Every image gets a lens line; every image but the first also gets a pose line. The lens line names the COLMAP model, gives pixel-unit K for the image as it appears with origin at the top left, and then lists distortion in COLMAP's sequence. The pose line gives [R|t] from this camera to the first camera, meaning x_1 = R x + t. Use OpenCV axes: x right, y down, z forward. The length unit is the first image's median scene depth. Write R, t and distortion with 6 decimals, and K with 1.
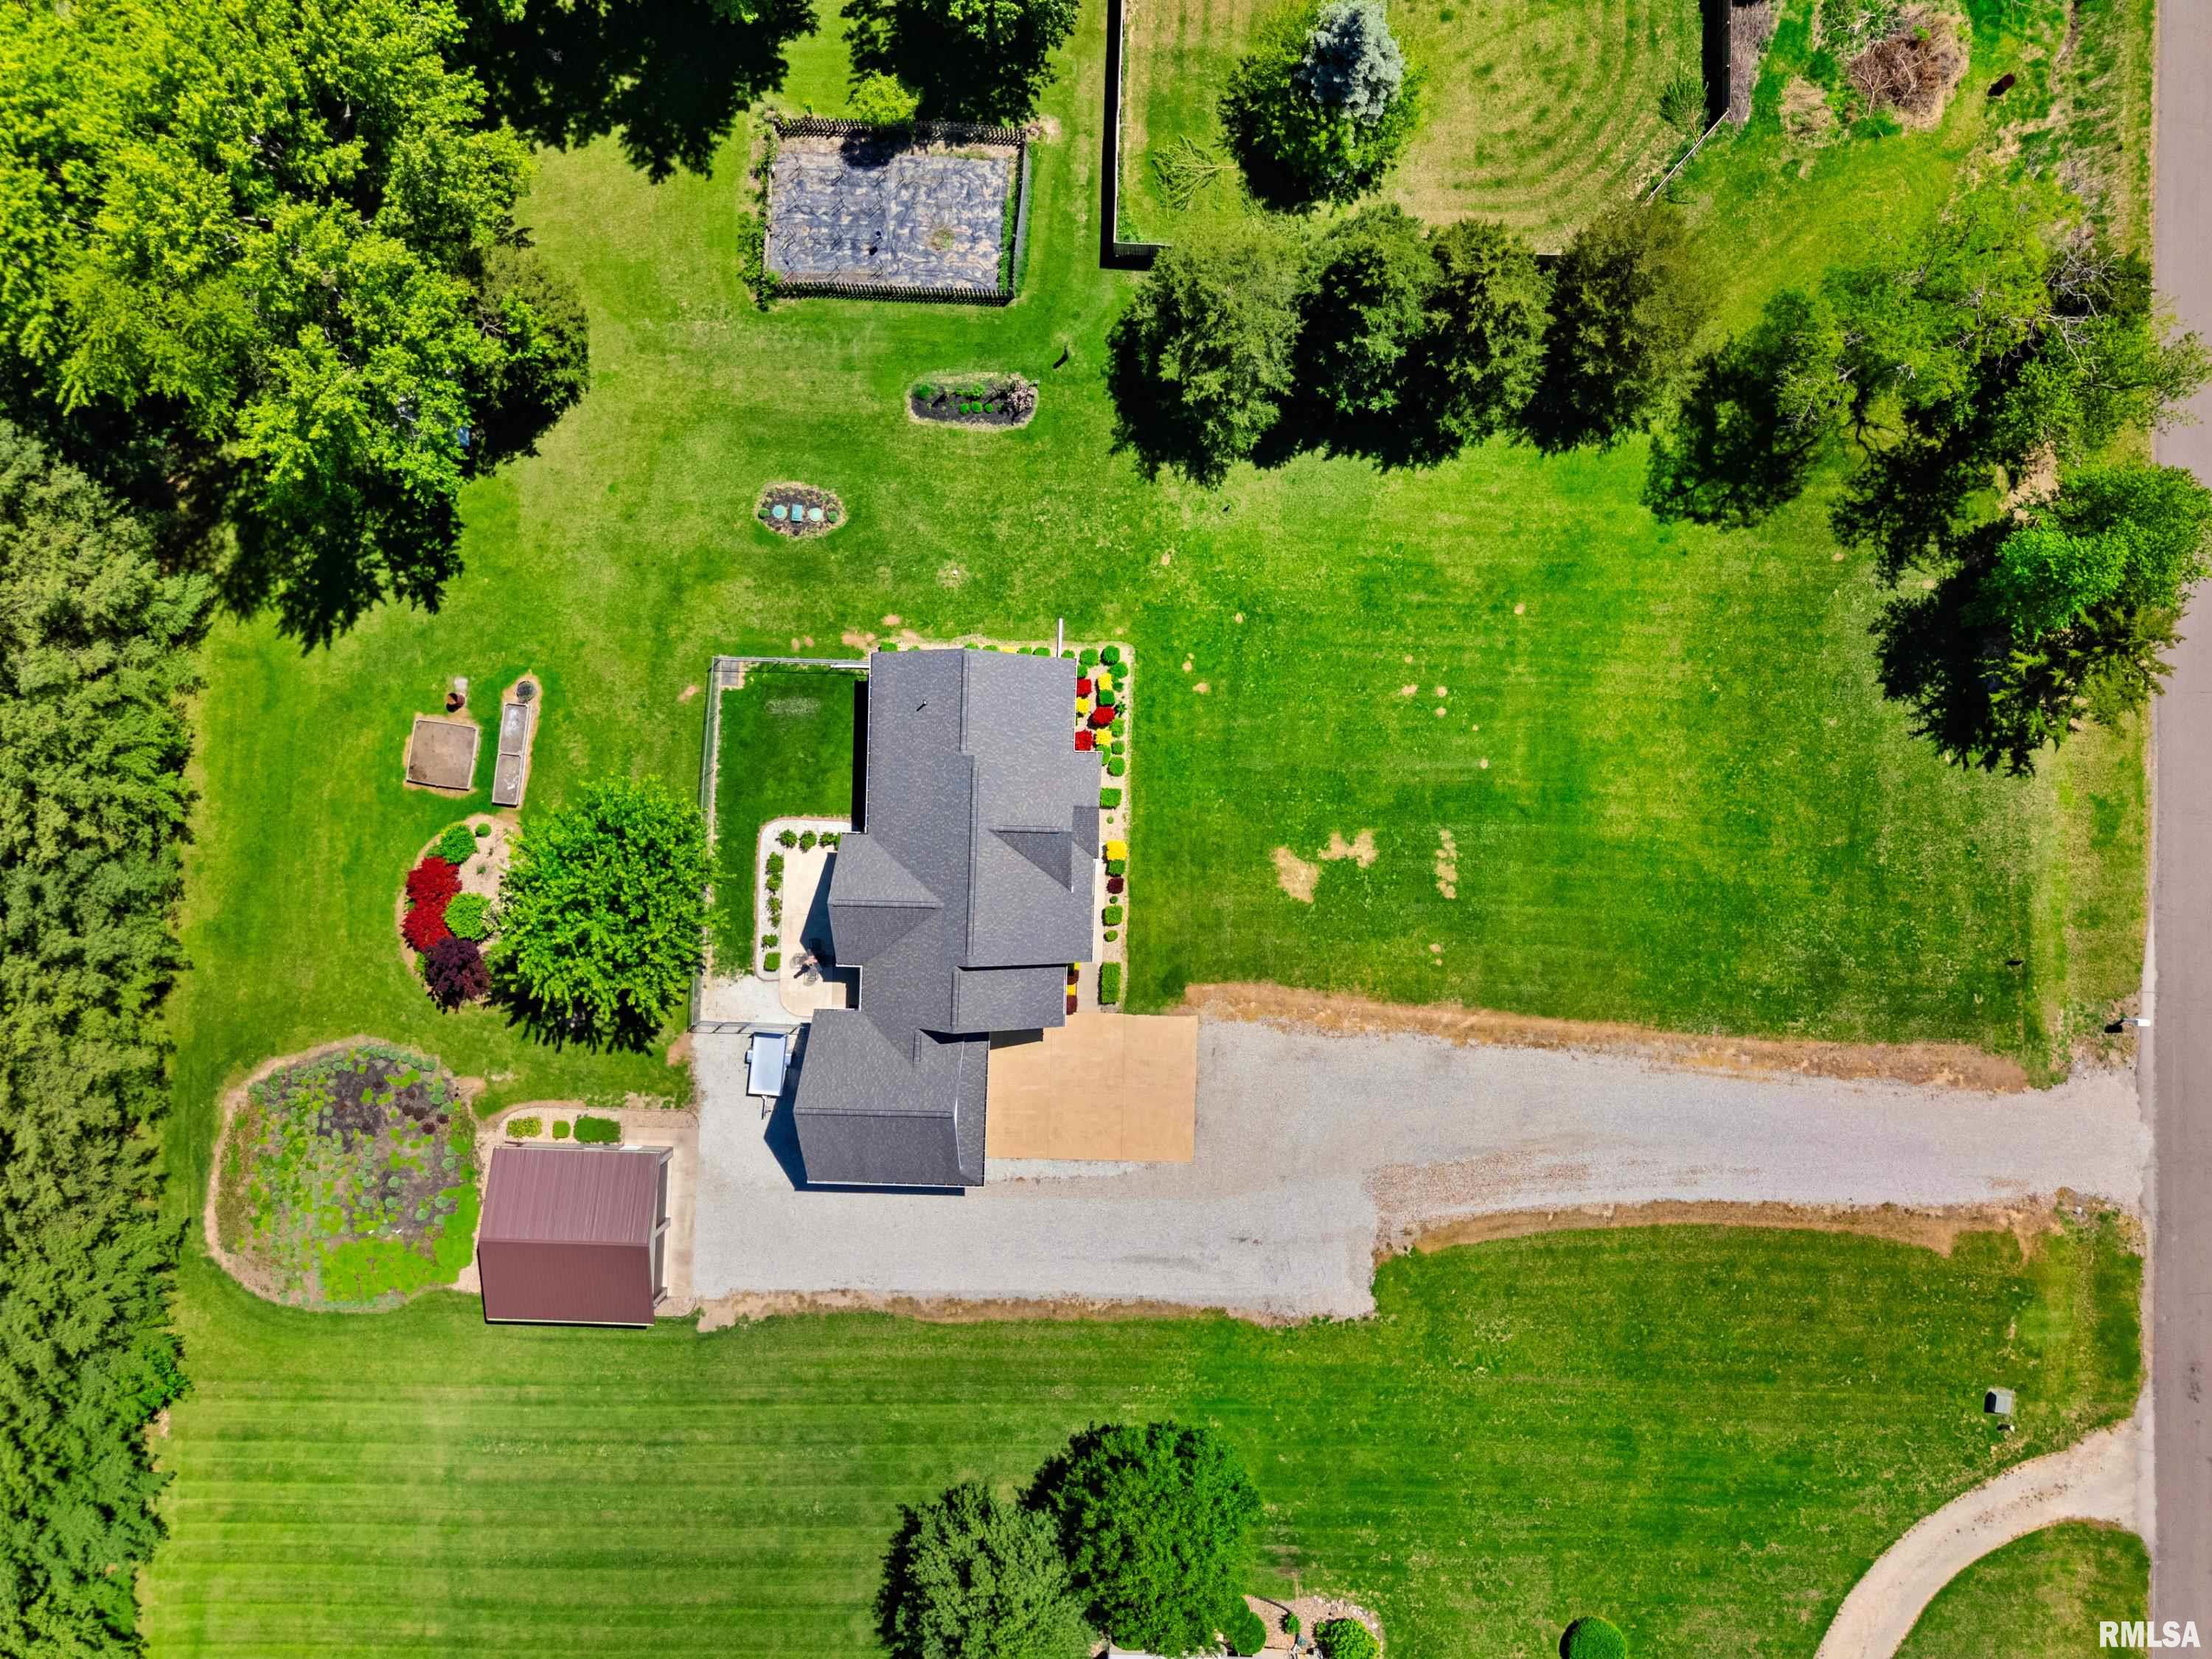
lens RADIAL K [[1625.7, 0, 1095.0], [0, 1625.7, 826.3], [0, 0, 1]] dist [0.081967, -0.094074]
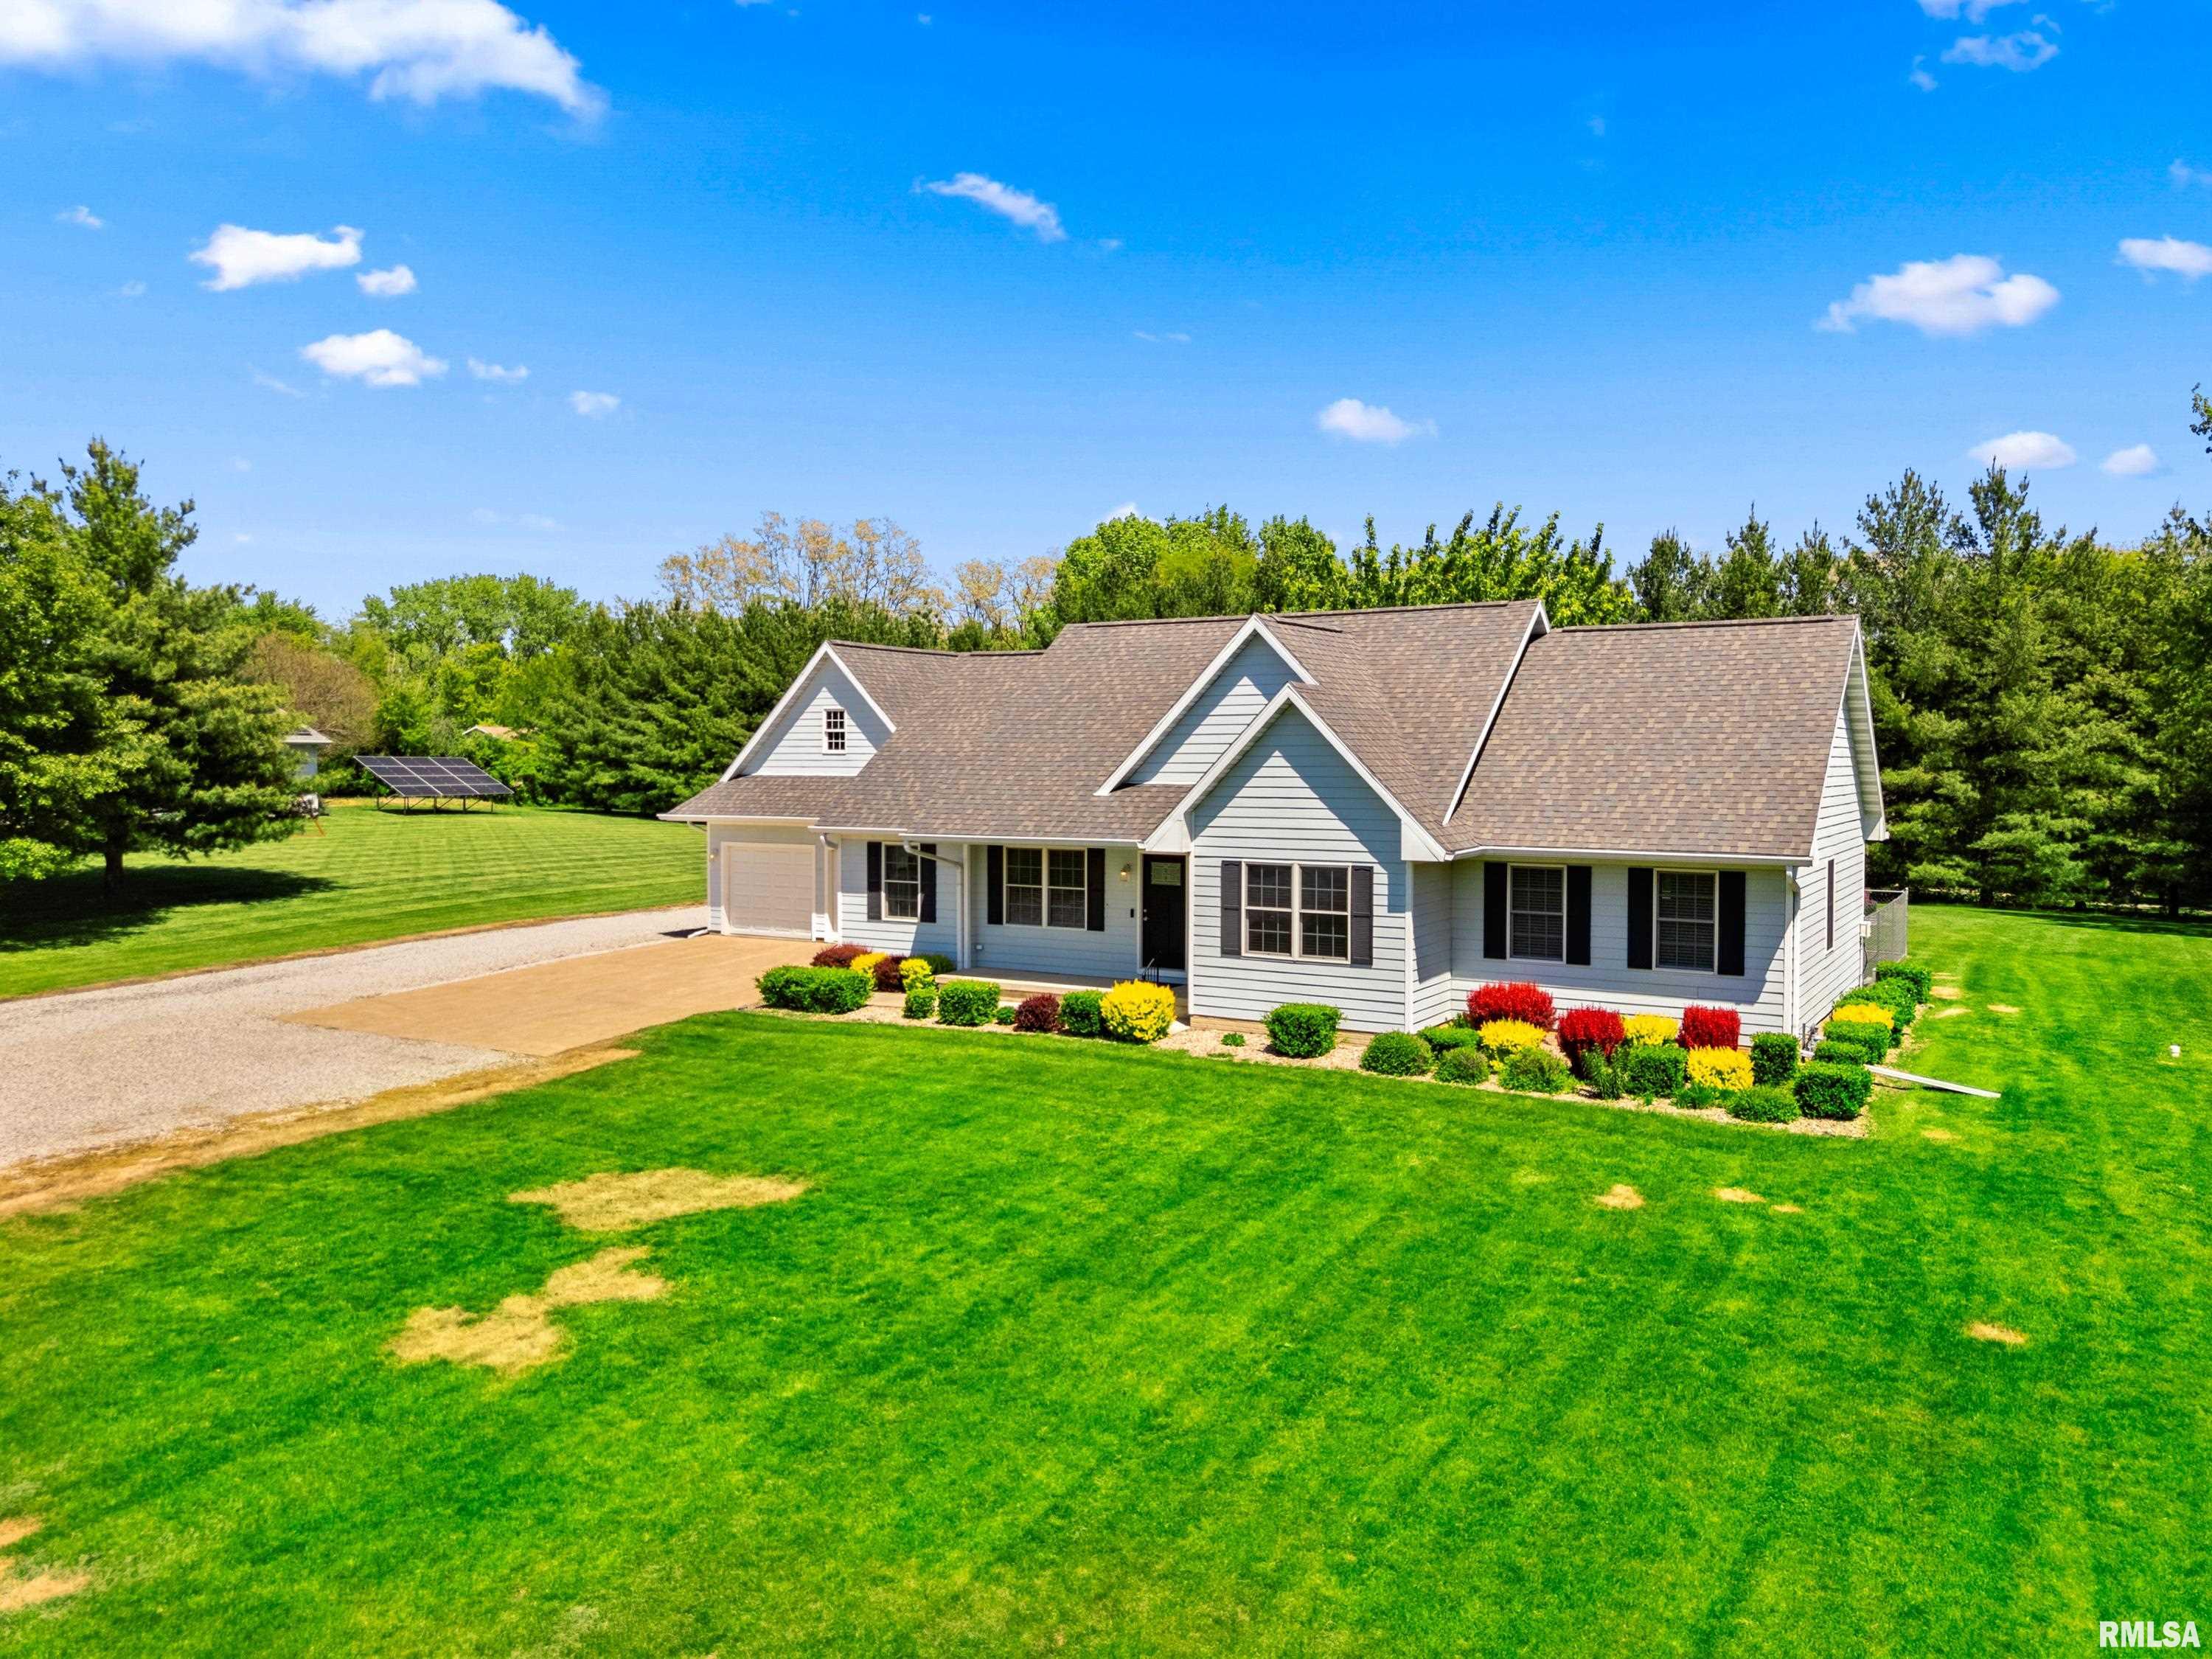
lens RADIAL K [[1625.7, 0, 1095.0], [0, 1625.7, 826.3], [0, 0, 1]] dist [0.081967, -0.094074]
pose [[-0.490202, 0.061230, -0.869456, 0.283521], [-0.871608, -0.035812, 0.488893, -0.128377], [-0.001202, 0.997481, 0.070923, 0.931929]]
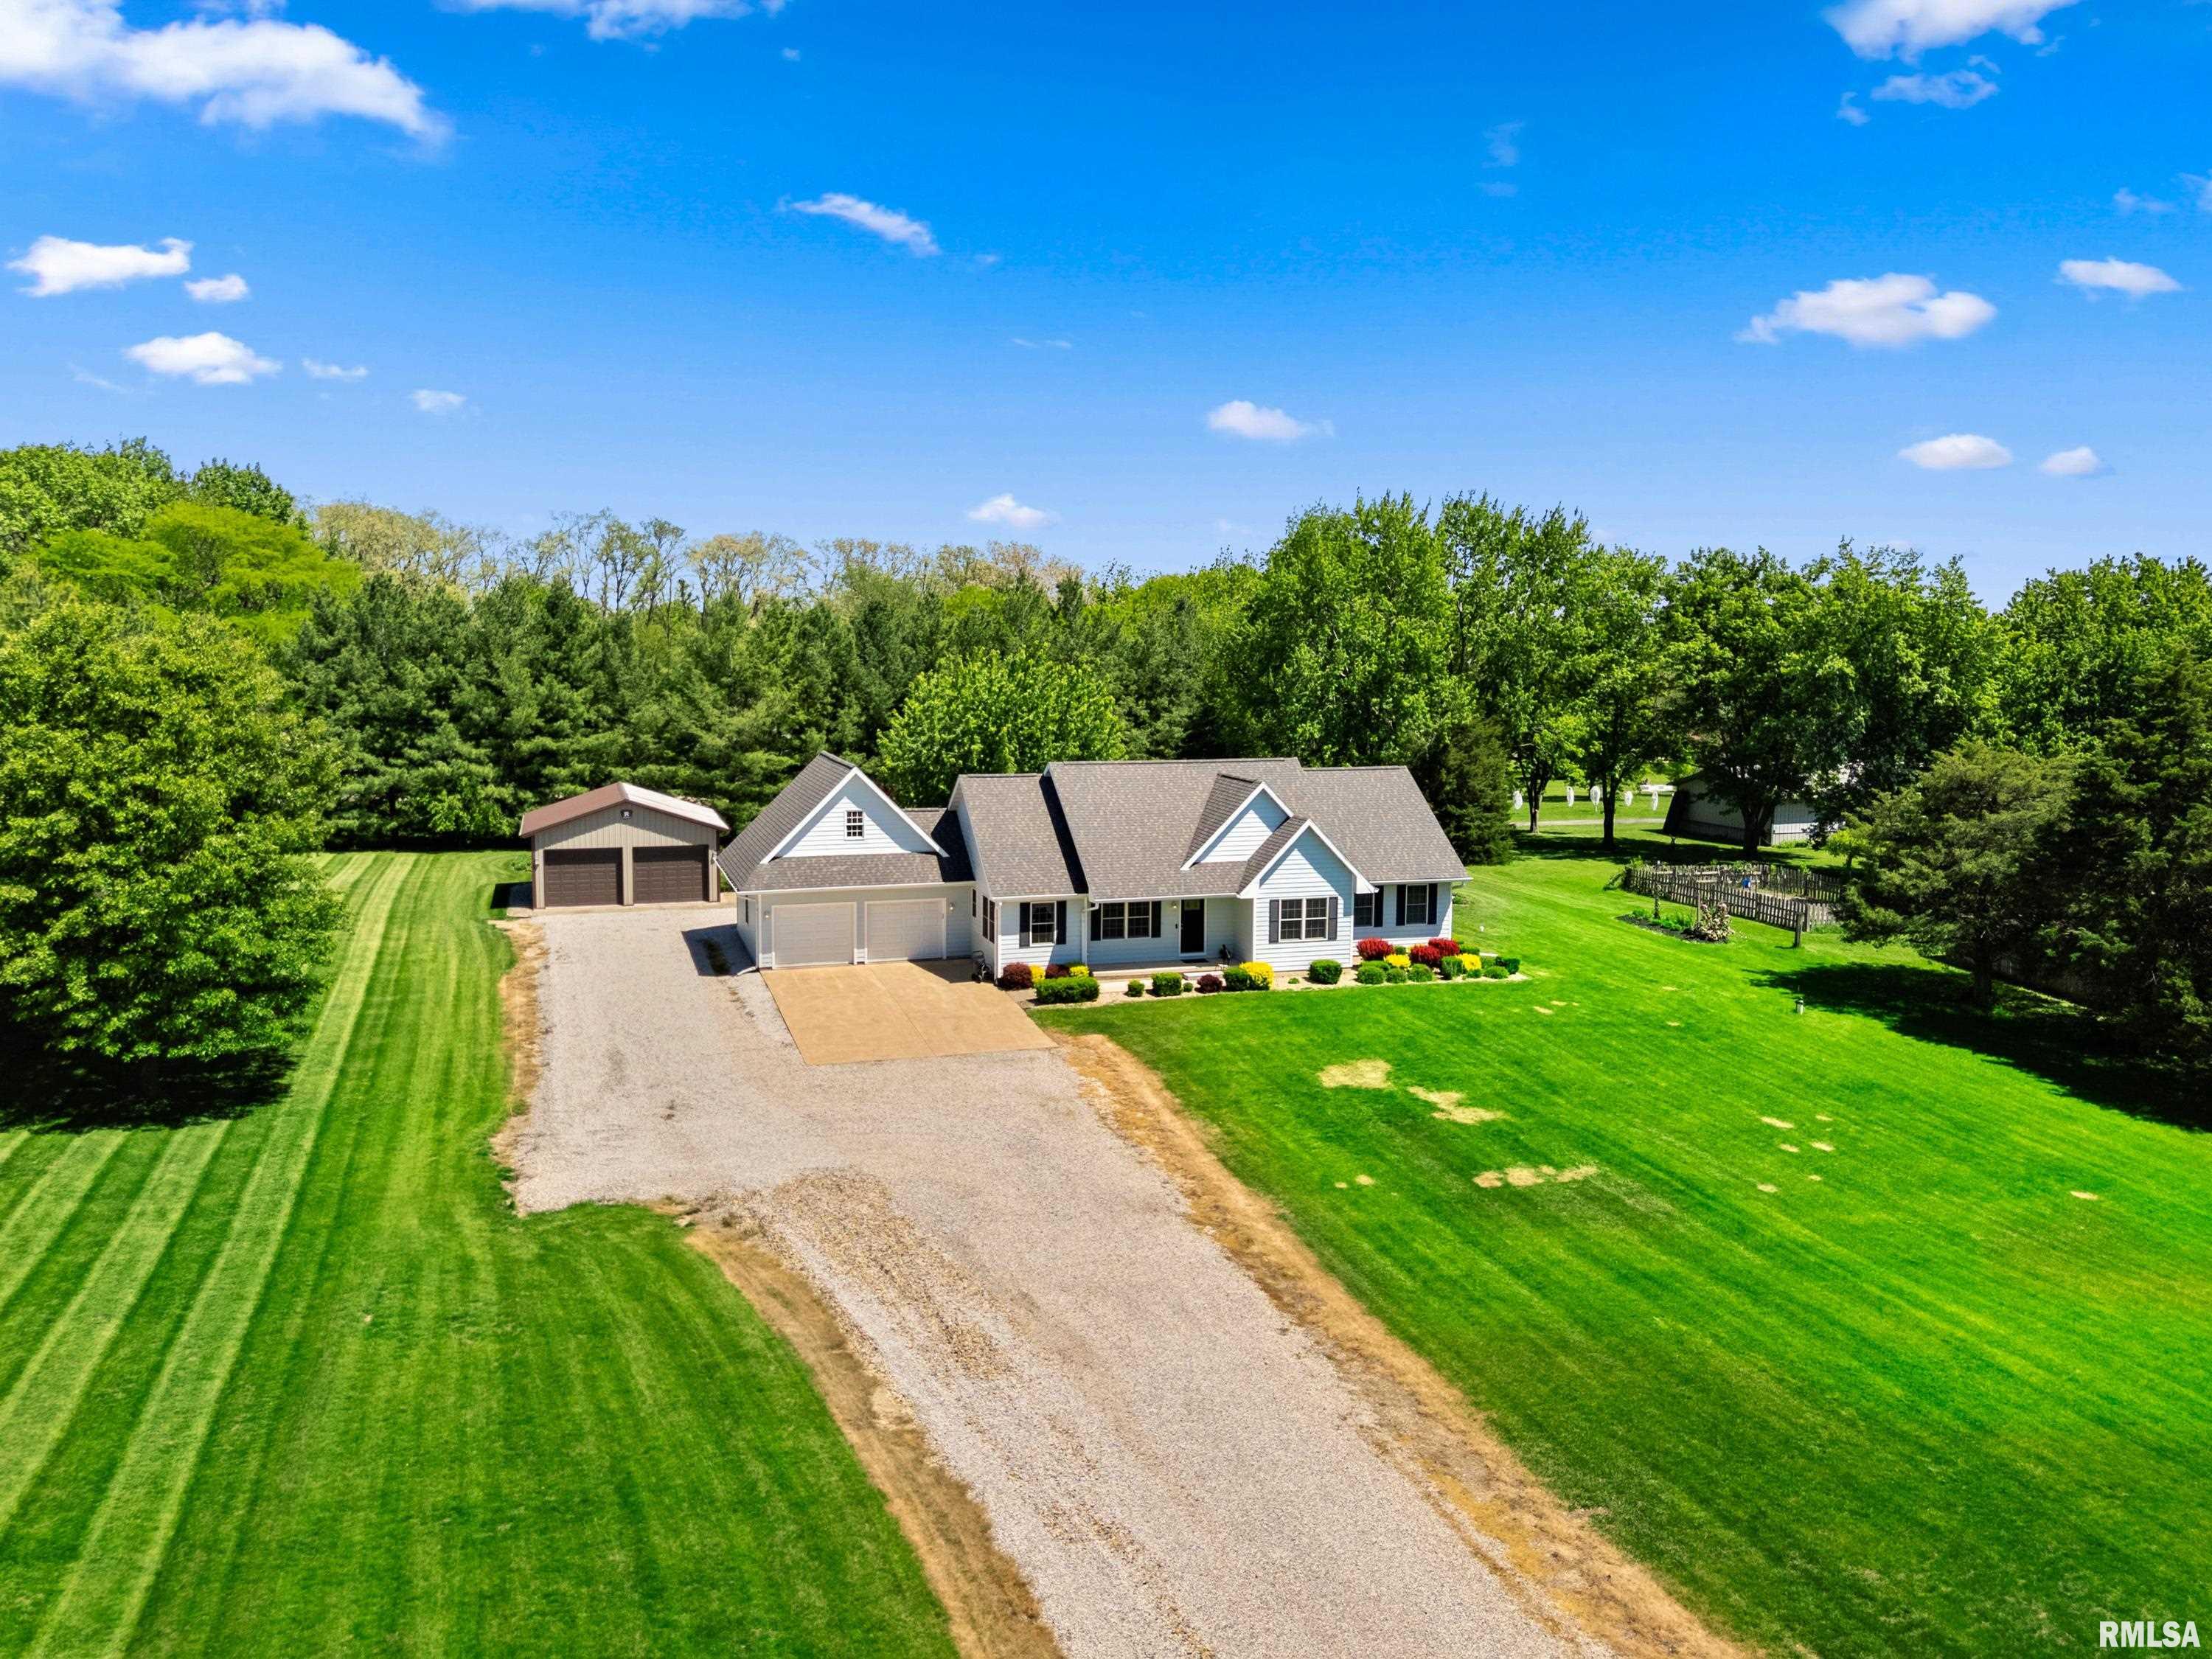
lens RADIAL K [[1625.7, 0, 1095.0], [0, 1625.7, 826.3], [0, 0, 1]] dist [0.081967, -0.094074]
pose [[0.338684, 0.137959, -0.930731, 0.598278], [-0.940397, 0.017289, -0.339639, 0.301209], [-0.030765, 0.990287, 0.135592, 0.841331]]
